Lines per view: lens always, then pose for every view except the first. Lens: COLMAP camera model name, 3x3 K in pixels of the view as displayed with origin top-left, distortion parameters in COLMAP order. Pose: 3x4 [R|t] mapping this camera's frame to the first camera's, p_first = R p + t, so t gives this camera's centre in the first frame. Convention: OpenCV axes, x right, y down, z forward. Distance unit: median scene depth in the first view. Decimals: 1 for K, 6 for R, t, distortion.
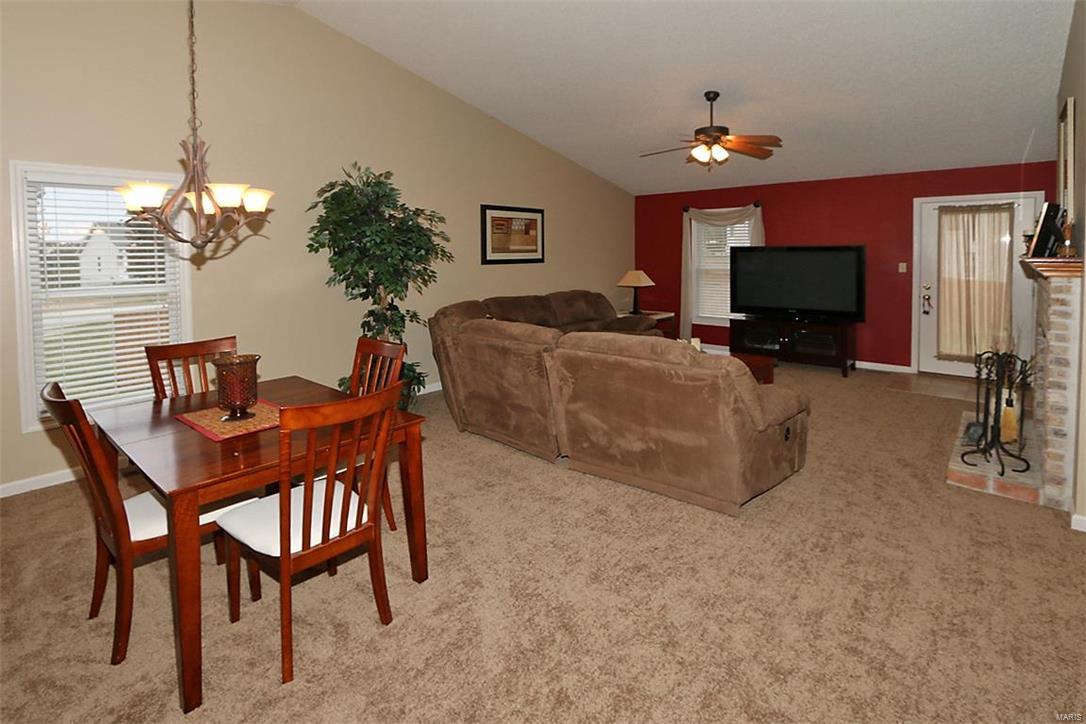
lens RADIAL K [[500.4, 0, 510.6], [0, 500.4, 312.7], [0, 0, 1]] dist [-0.016260, 0.000476]
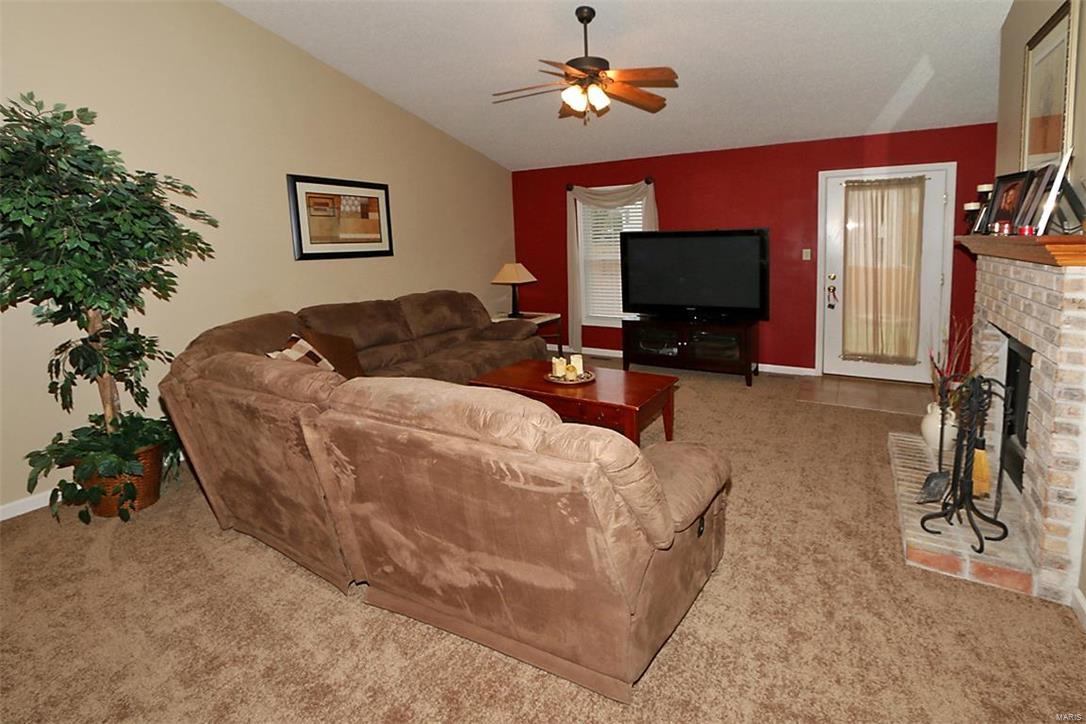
lens RADIAL K [[530.2, 0, 542.0], [0, 530.2, 349.3], [0, 0, 1]] dist [-0.023906, 0.000401]
pose [[0.966920, -0.060561, 0.247787, 0.130166], [0.041469, 0.995805, 0.081560, -0.024326], [-0.251687, -0.068587, 0.965375, 0.260497]]
